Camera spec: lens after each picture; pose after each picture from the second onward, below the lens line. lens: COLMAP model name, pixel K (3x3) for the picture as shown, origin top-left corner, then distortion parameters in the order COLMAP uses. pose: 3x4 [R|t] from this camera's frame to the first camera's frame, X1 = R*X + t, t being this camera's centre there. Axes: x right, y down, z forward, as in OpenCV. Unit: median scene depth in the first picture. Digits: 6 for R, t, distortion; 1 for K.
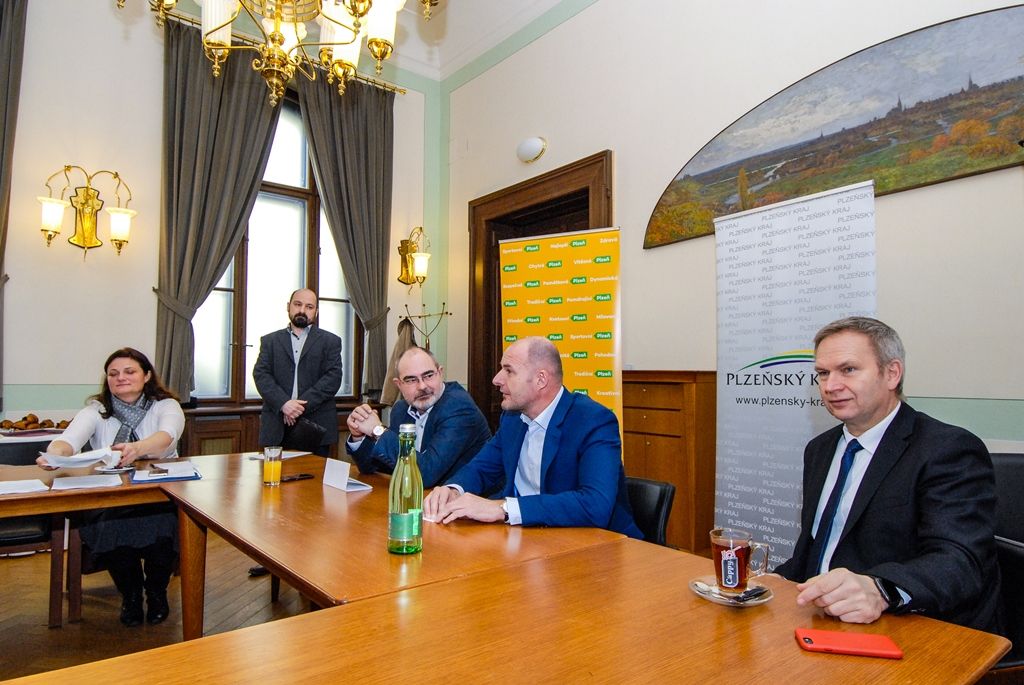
lens RADIAL K [[630.2, 0, 511.5], [0, 630.2, 343.8], [0, 0, 1]] dist [-0.009715, -0.003407]
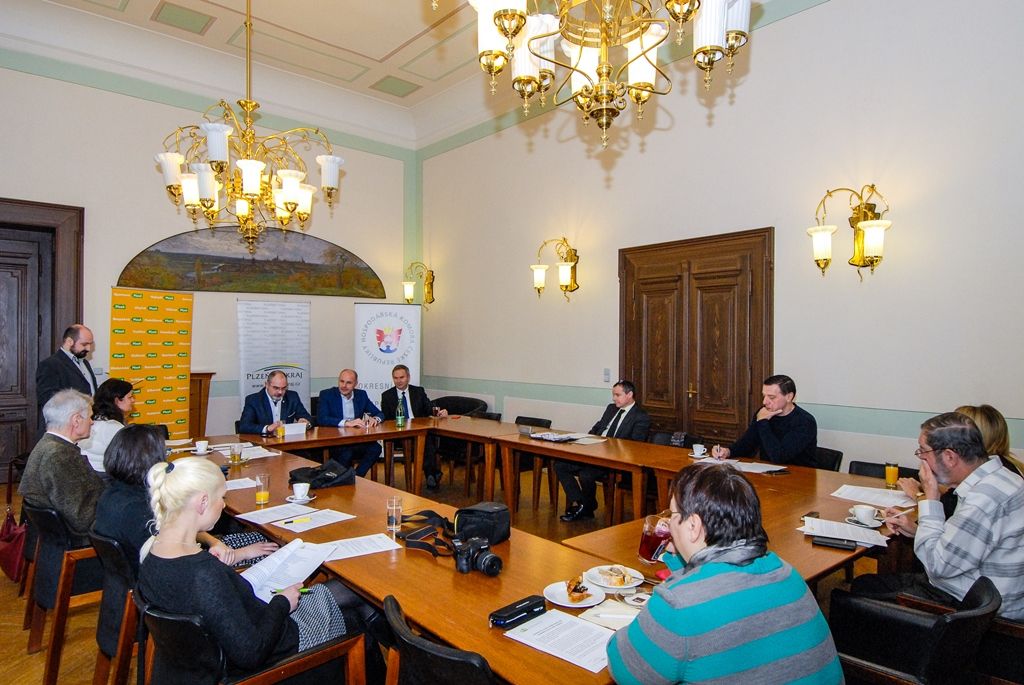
lens RADIAL K [[630.2, 0, 511.8], [0, 630.2, 342.2], [0, 0, 1]] dist [-0.009715, -0.003407]
pose [[-0.034366, -0.001981, 0.999407, -1.630895], [-0.064919, 0.997891, -0.000255, -0.105669], [-0.997299, -0.064889, -0.034422, 0.154824]]
